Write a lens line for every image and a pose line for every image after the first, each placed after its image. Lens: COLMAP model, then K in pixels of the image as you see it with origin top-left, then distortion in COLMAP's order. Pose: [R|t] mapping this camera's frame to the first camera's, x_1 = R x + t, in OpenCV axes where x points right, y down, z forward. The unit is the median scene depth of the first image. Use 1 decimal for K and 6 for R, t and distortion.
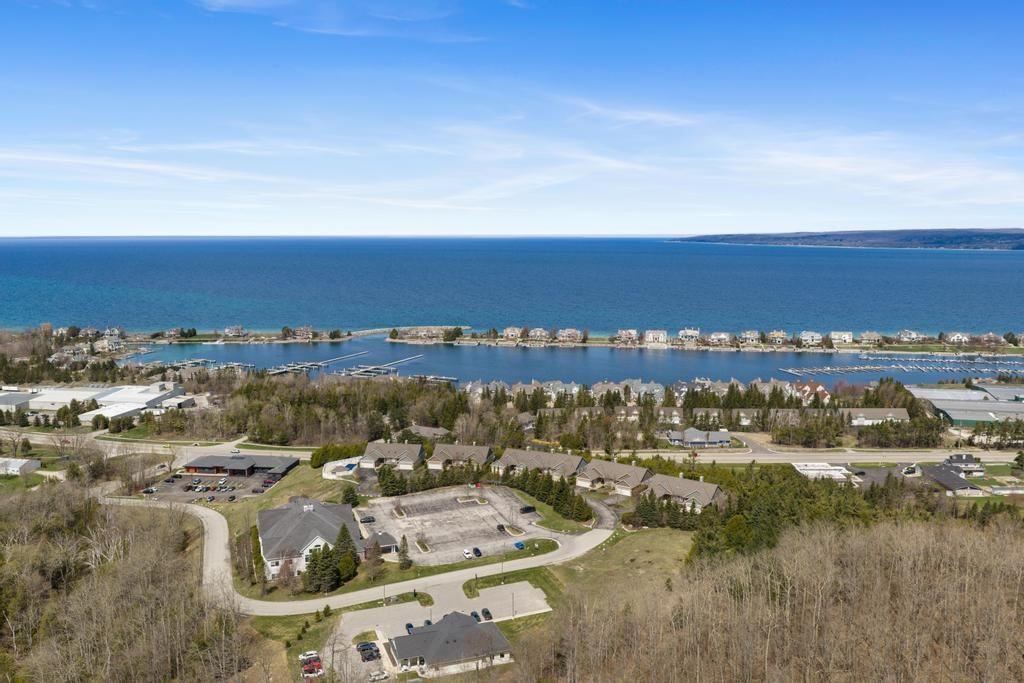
lens RADIAL K [[838.3, 0, 512.0], [0, 838.3, 341.5], [0, 0, 1]] dist [0.010540, -0.043494]
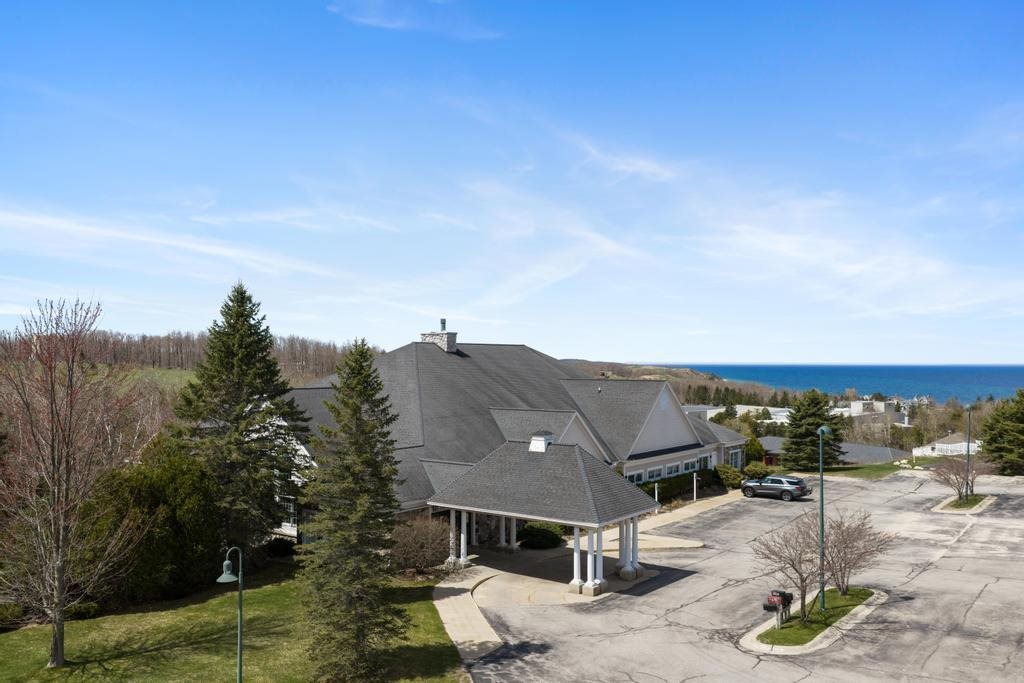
lens RADIAL K [[838.3, 0, 512.0], [0, 838.3, 341.5], [0, 0, 1]] dist [0.010540, -0.043494]
pose [[0.552437, -0.019540, -0.833325, -0.008994], [-0.107927, 0.989633, -0.094753, 0.053253], [0.826538, 0.142283, 0.544601, 0.210887]]
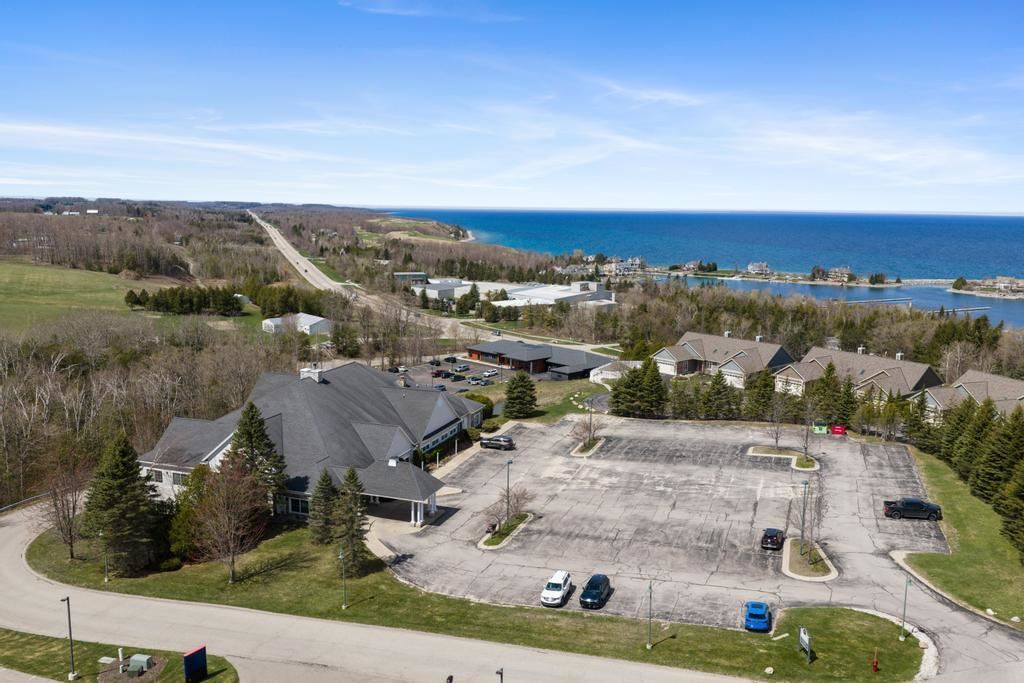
lens RADIAL K [[838.3, 0, 512.0], [0, 838.3, 341.5], [0, 0, 1]] dist [0.010540, -0.043494]
pose [[0.773222, 0.109498, -0.624611, 0.023489], [-0.091562, 0.993936, 0.060896, 0.034396], [0.627491, 0.010105, 0.778558, 0.171726]]
